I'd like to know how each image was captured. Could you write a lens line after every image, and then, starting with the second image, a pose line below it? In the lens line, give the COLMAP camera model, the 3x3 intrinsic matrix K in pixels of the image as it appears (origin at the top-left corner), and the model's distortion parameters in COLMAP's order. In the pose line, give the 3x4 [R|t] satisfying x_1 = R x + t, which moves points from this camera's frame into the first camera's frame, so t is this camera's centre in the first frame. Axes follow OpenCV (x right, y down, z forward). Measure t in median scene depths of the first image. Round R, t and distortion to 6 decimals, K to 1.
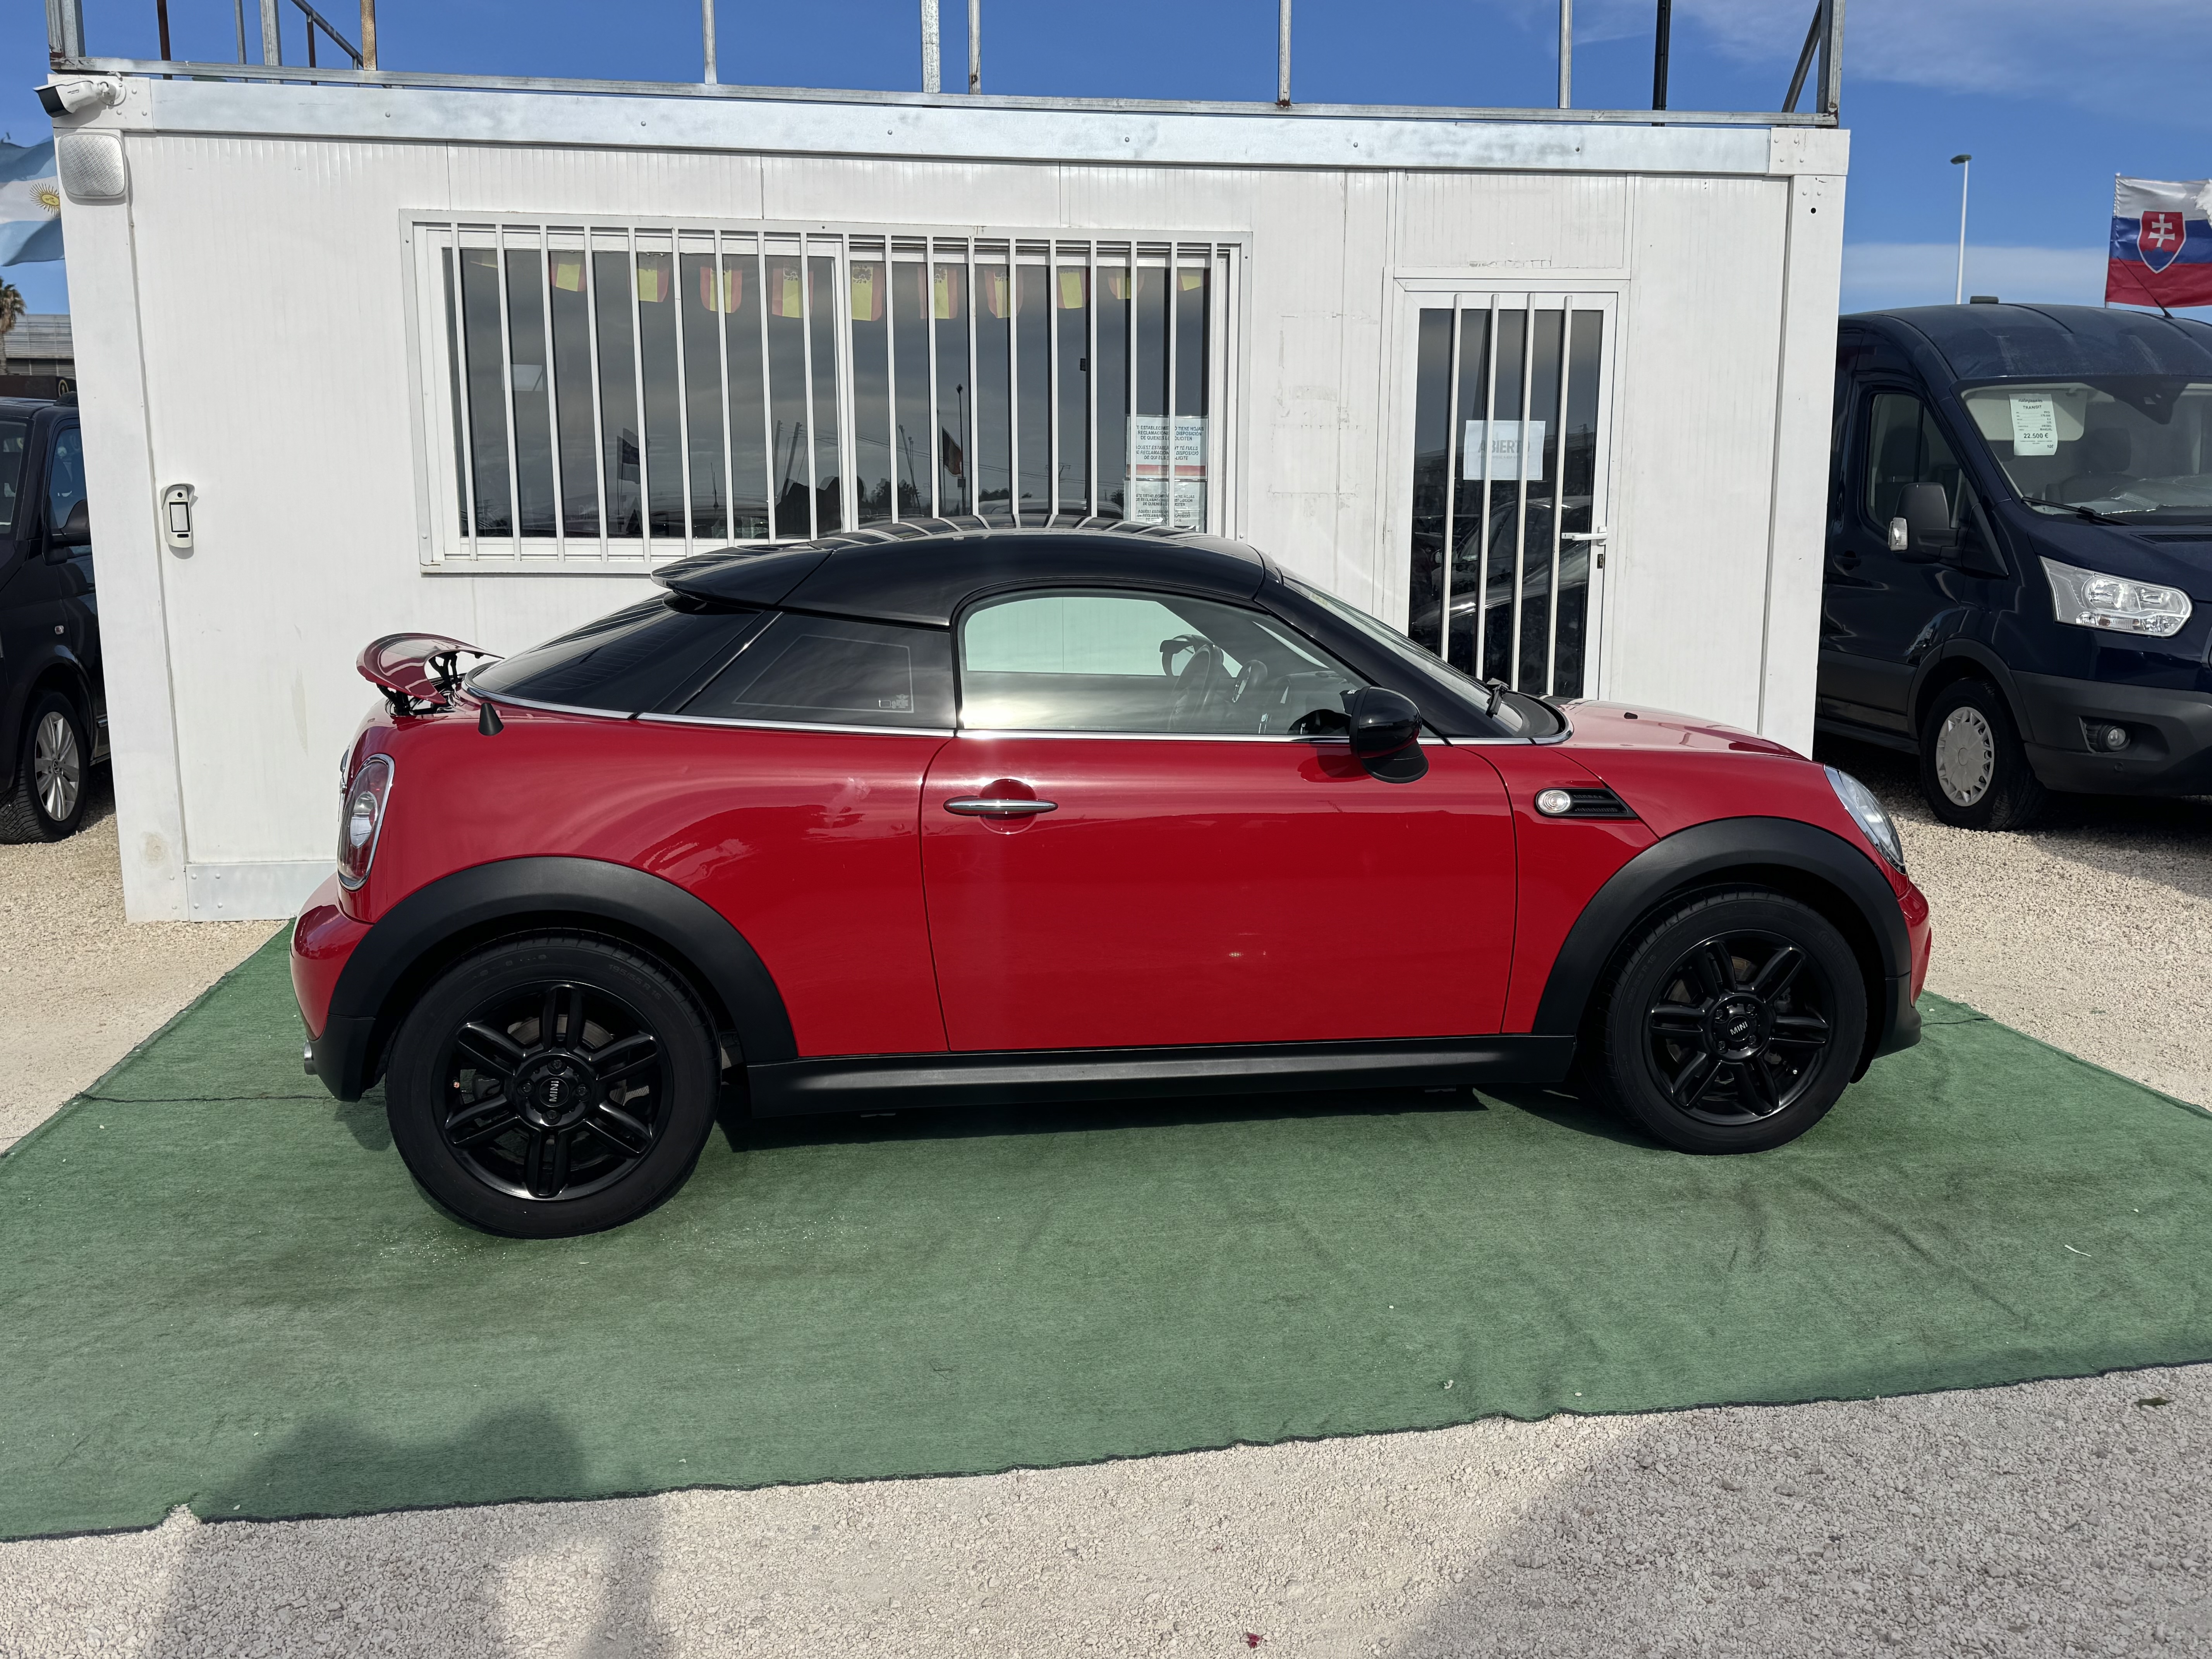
lens RADIAL K [[1874.7, 0, 1106.0], [0, 1874.7, 829.5], [0, 0, 1]] dist [0.121223, -0.001880]
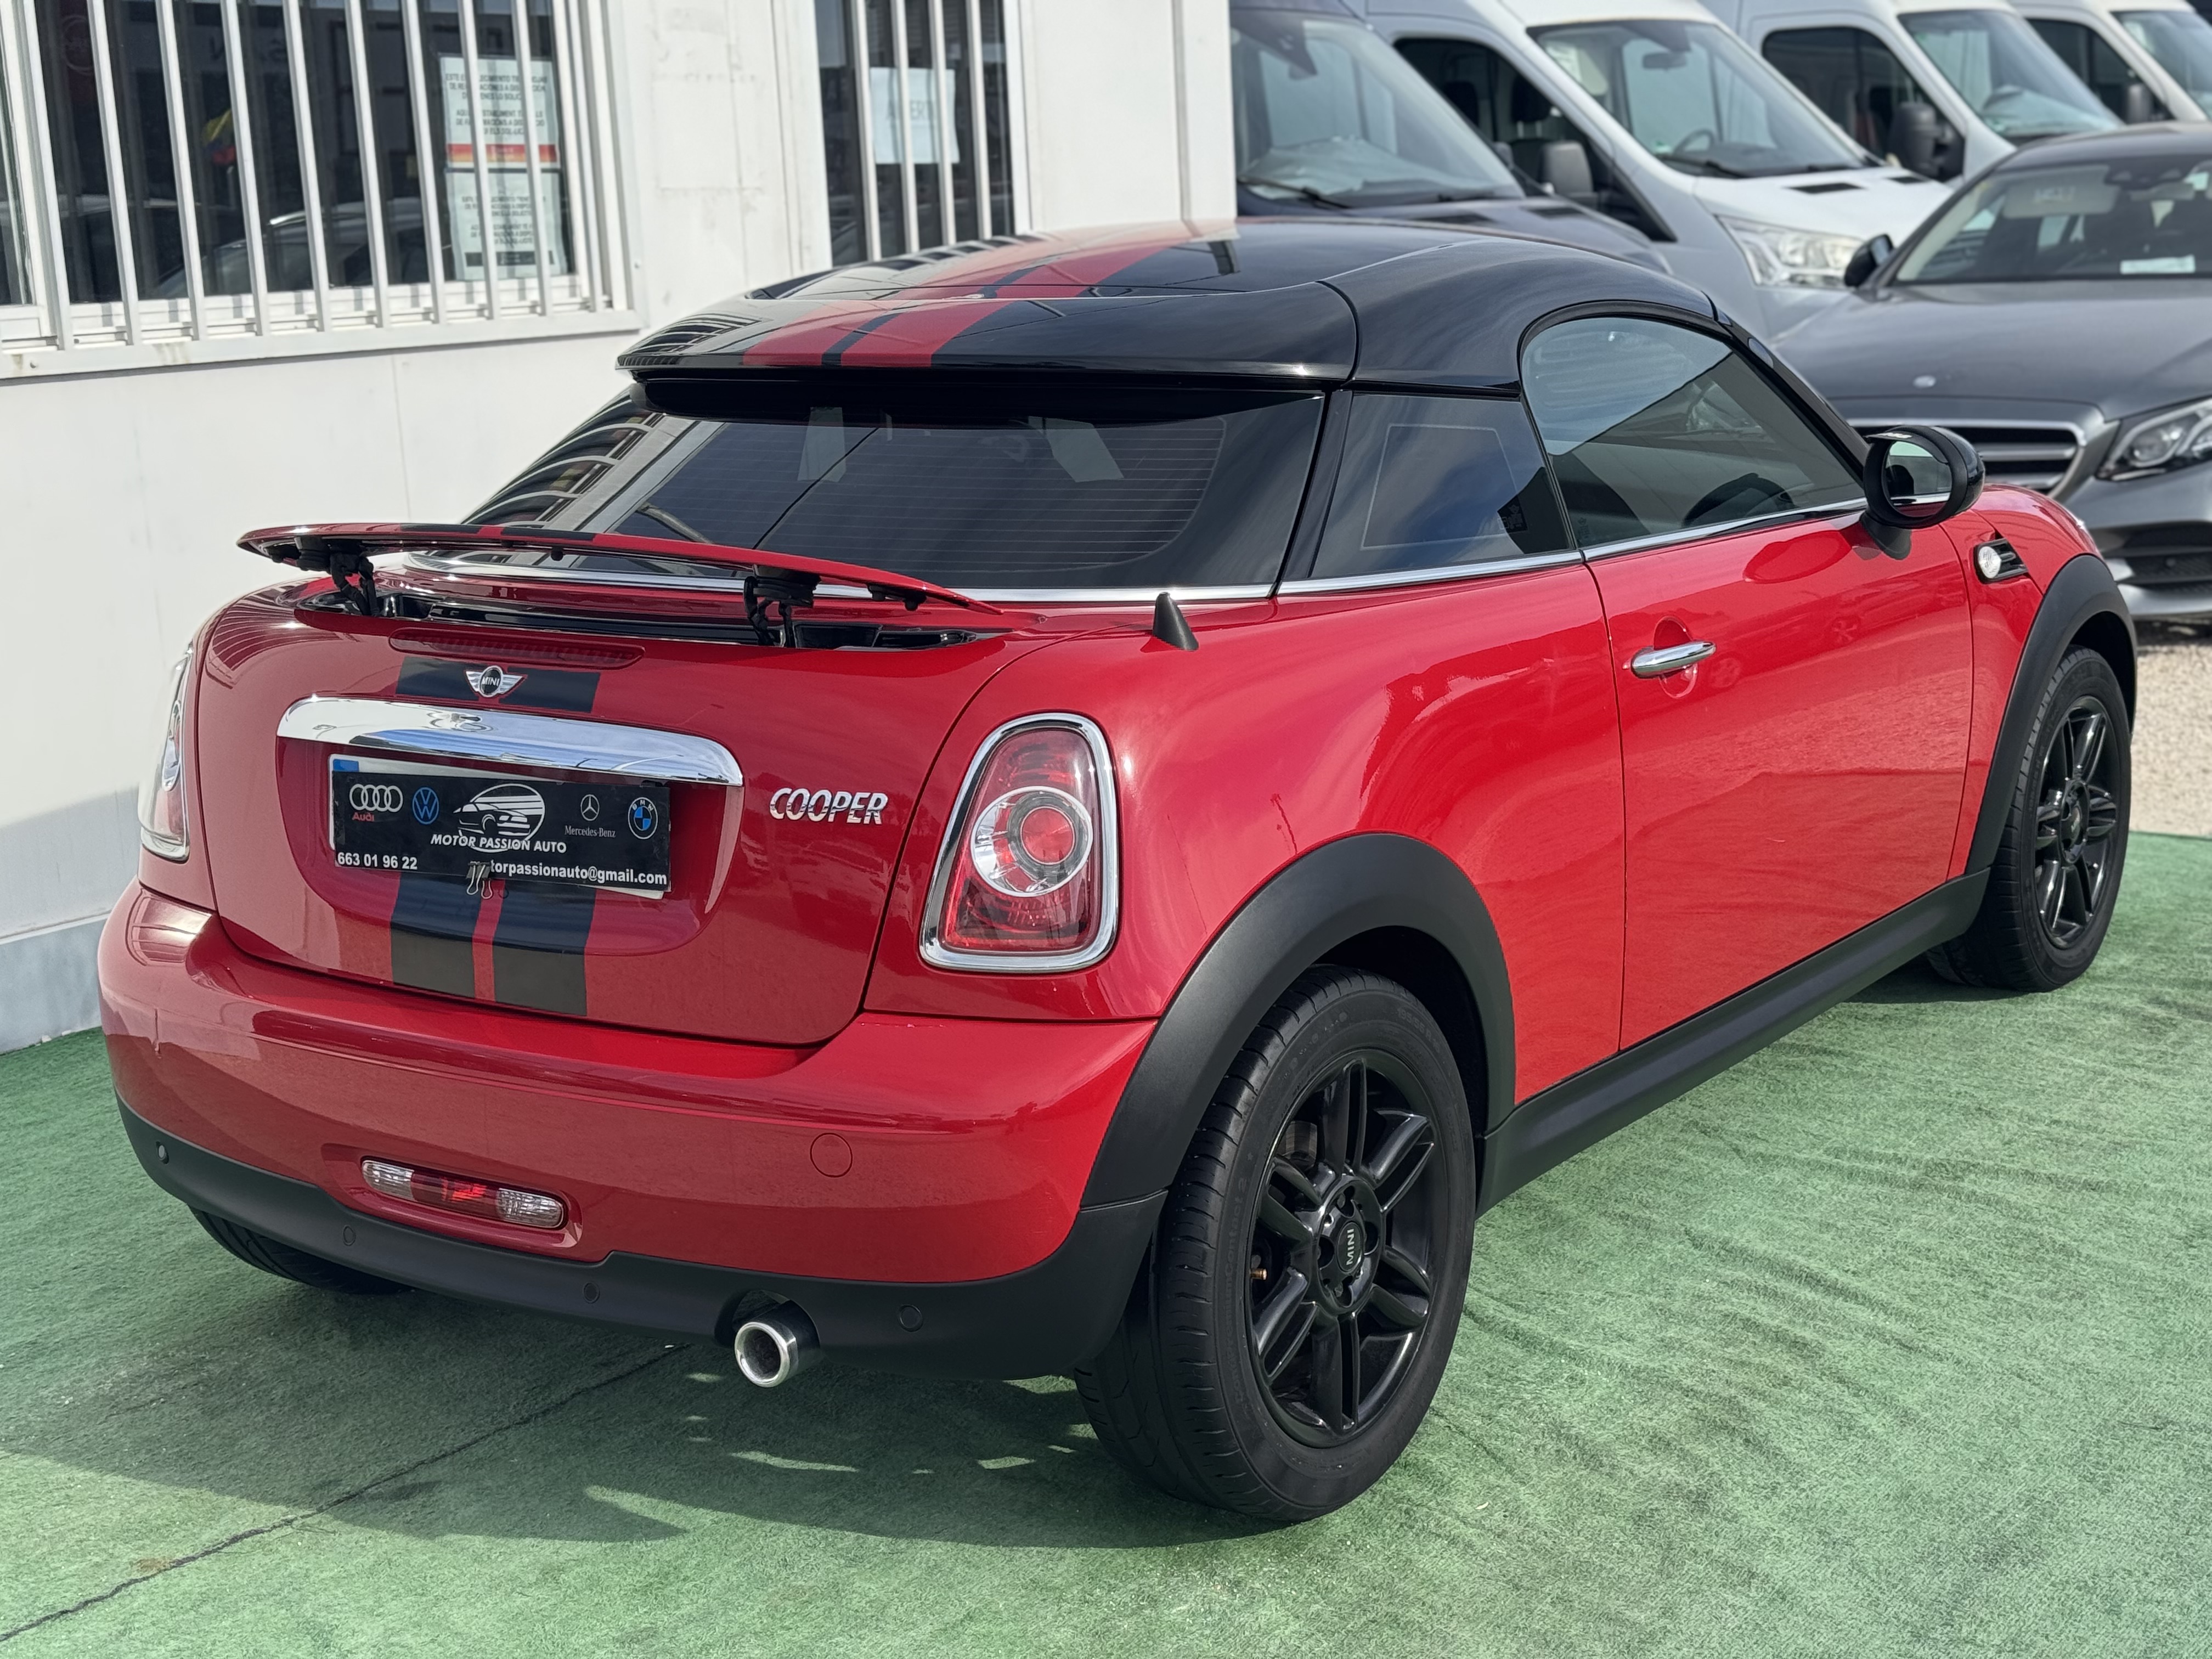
lens RADIAL K [[3150.6, 0, 1106.0], [0, 3150.6, 829.5], [0, 0, 1]] dist [0.161931, -0.003985]
pose [[0.697438, -0.172040, 0.695689, -0.724730], [0.157362, 0.983830, 0.085538, -0.058887], [-0.699155, 0.049818, 0.713232, 0.263592]]
